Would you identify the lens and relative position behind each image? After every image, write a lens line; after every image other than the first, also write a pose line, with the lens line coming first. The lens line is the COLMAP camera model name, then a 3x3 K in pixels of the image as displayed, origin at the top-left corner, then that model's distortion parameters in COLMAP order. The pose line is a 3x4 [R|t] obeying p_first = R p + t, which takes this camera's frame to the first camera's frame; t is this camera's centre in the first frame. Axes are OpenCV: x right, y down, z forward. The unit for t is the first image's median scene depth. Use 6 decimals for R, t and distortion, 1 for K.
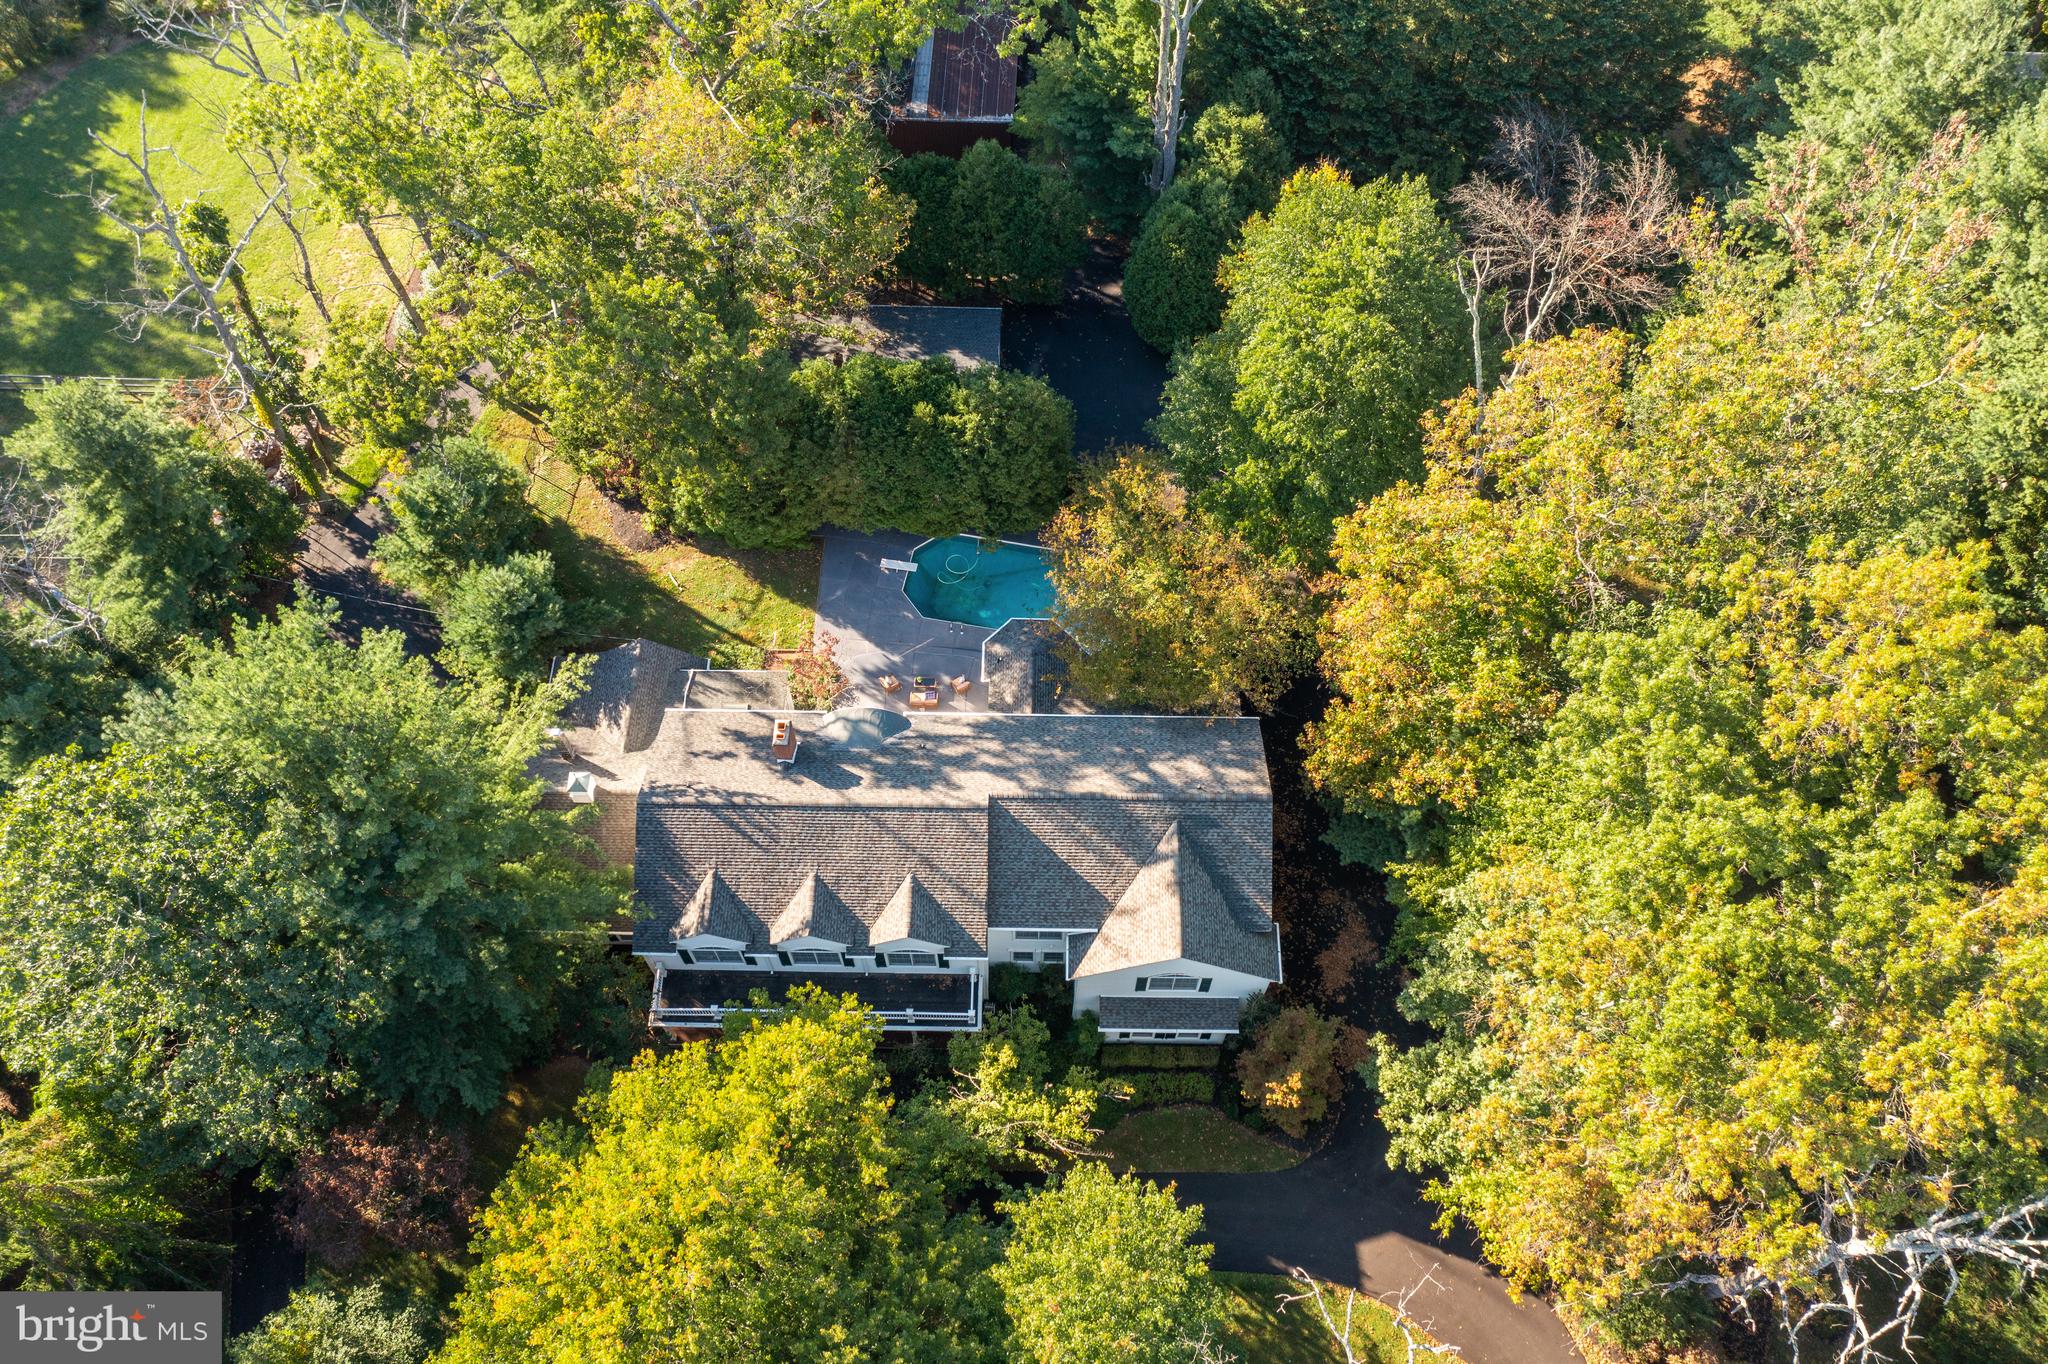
lens RADIAL K [[1593.0, 0, 1032.4], [0, 1593.0, 638.7], [0, 0, 1]] dist [0.009263, 0.004548]
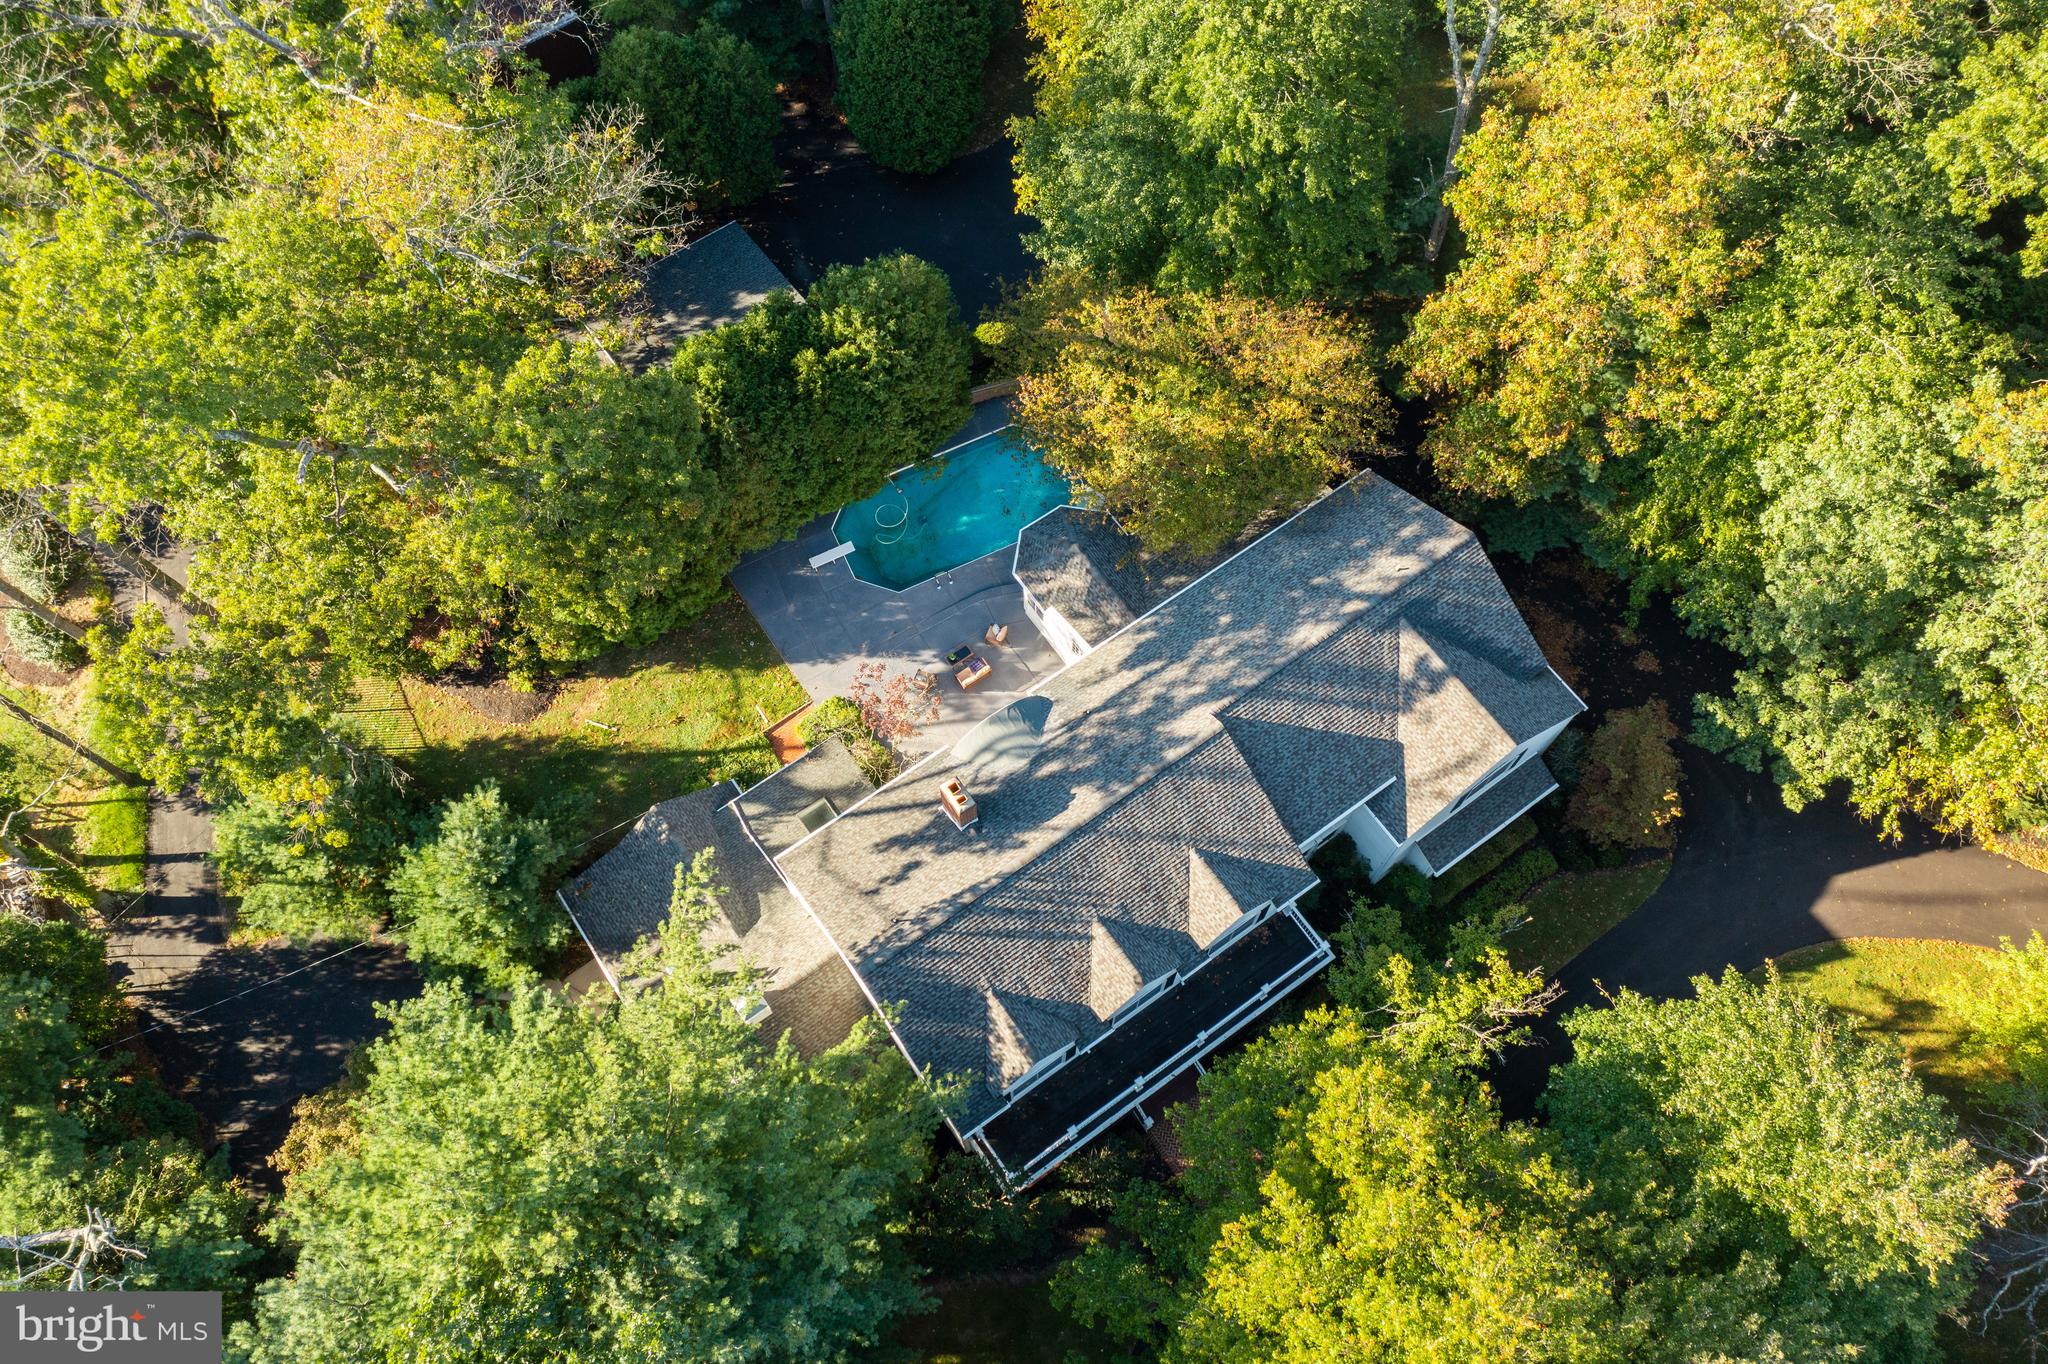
lens RADIAL K [[1604.4, 0, 1018.2], [0, 1604.4, 677.1], [0, 0, 1]] dist [0.017925, -0.000972]
pose [[0.809538, -0.545362, 0.217322, -0.266666], [0.515707, 0.837504, 0.180648, -0.113448], [-0.280526, -0.034167, 0.959238, 0.239897]]
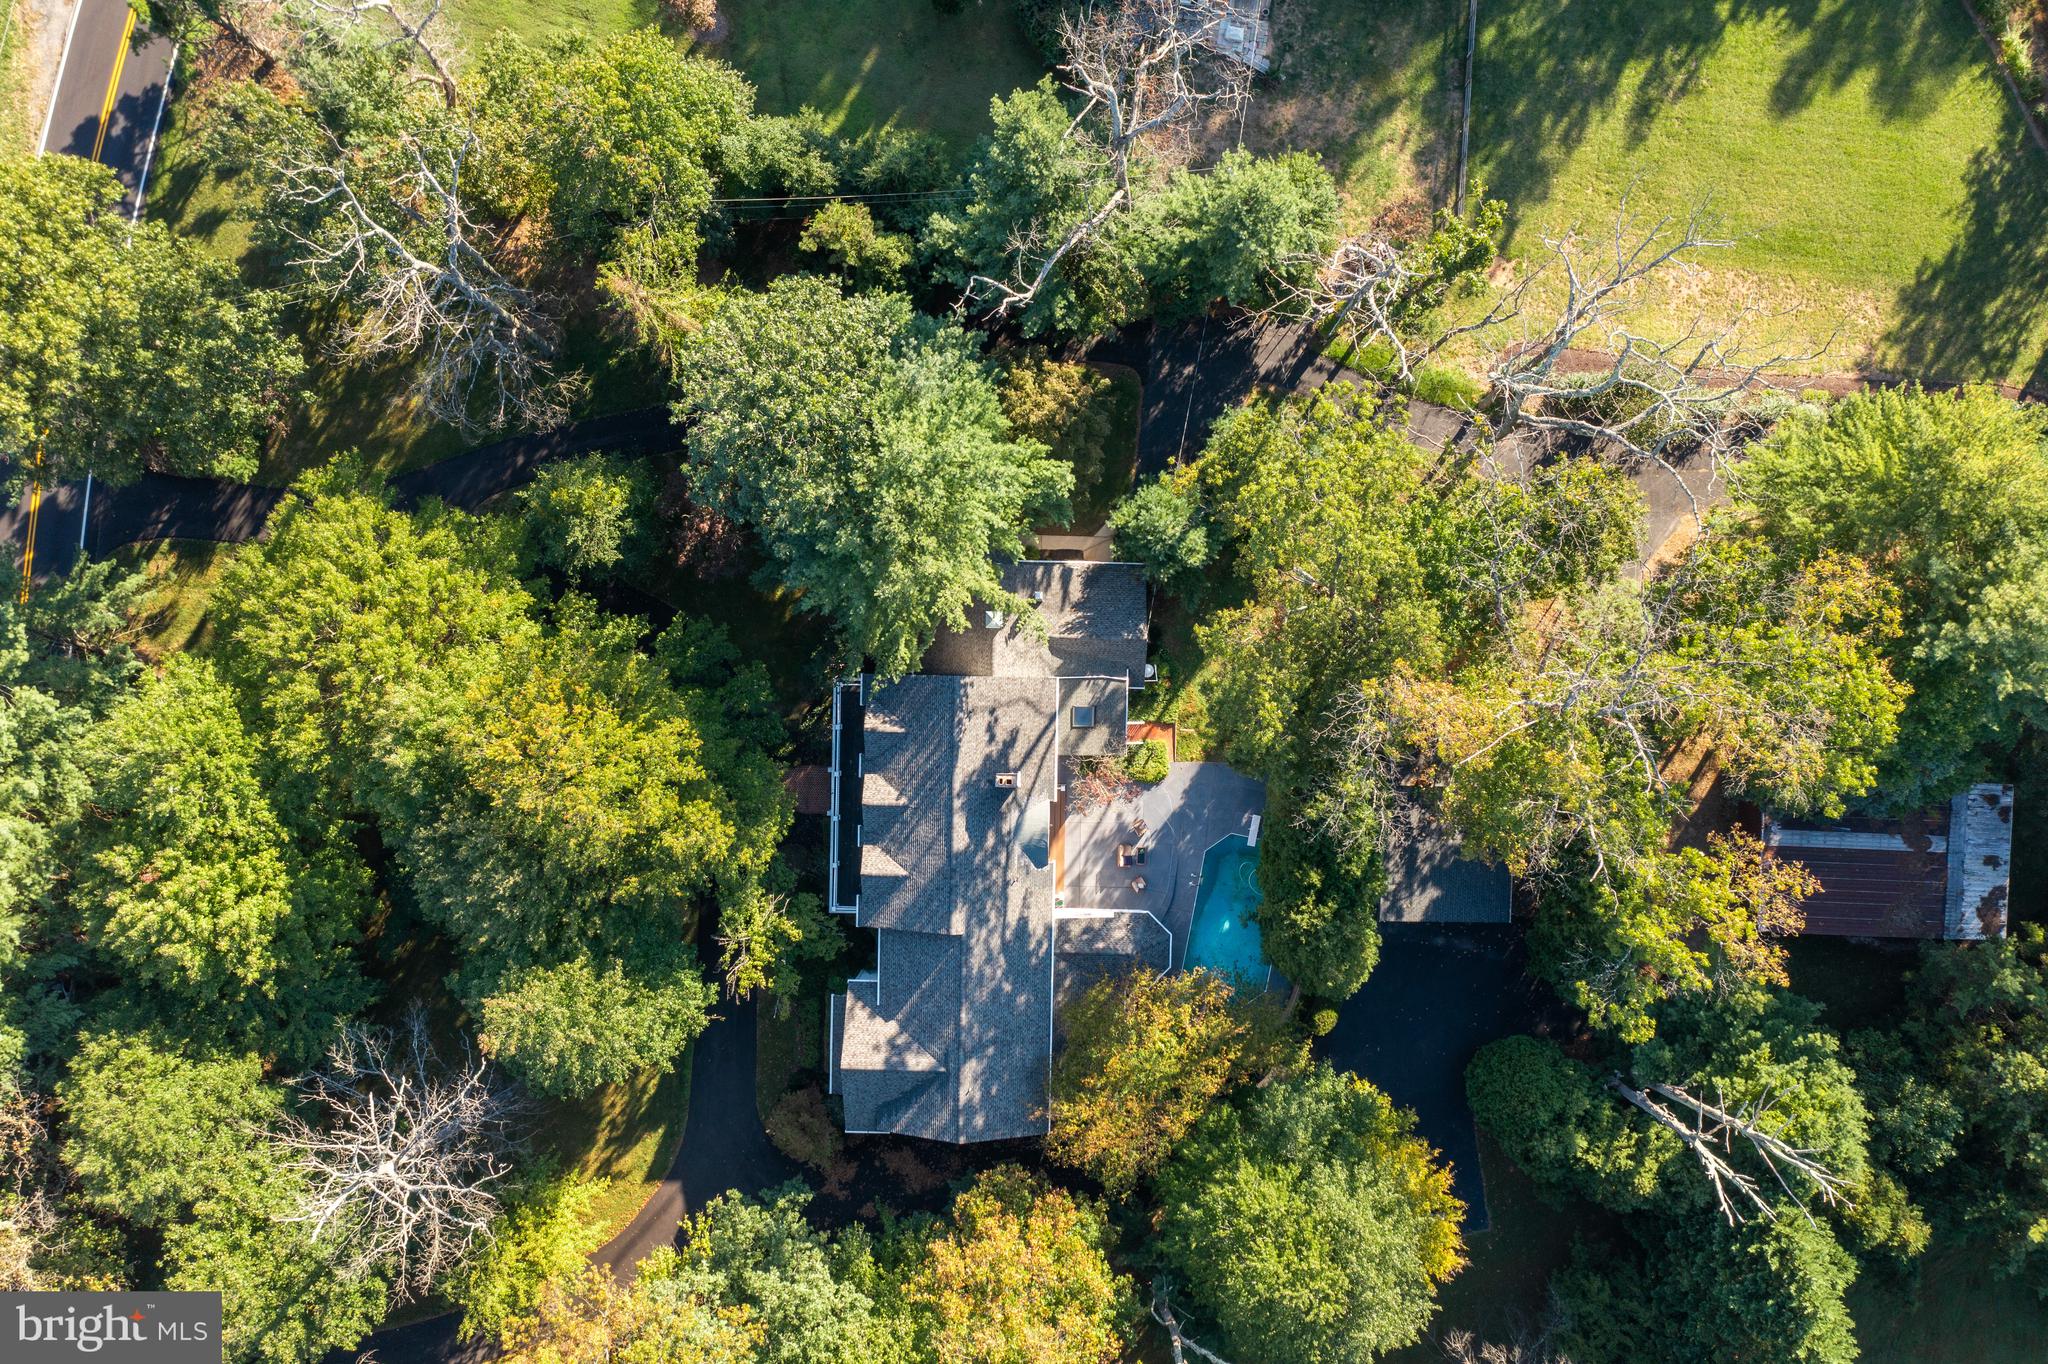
lens RADIAL K [[1604.4, 0, 1018.2], [0, 1604.4, 677.1], [0, 0, 1]] dist [0.017925, -0.000972]
pose [[-0.005766, 0.999866, -0.015350, -0.219153], [-0.851069, 0.003153, 0.525045, -0.643913], [0.525023, 0.016092, 0.850936, -0.133797]]
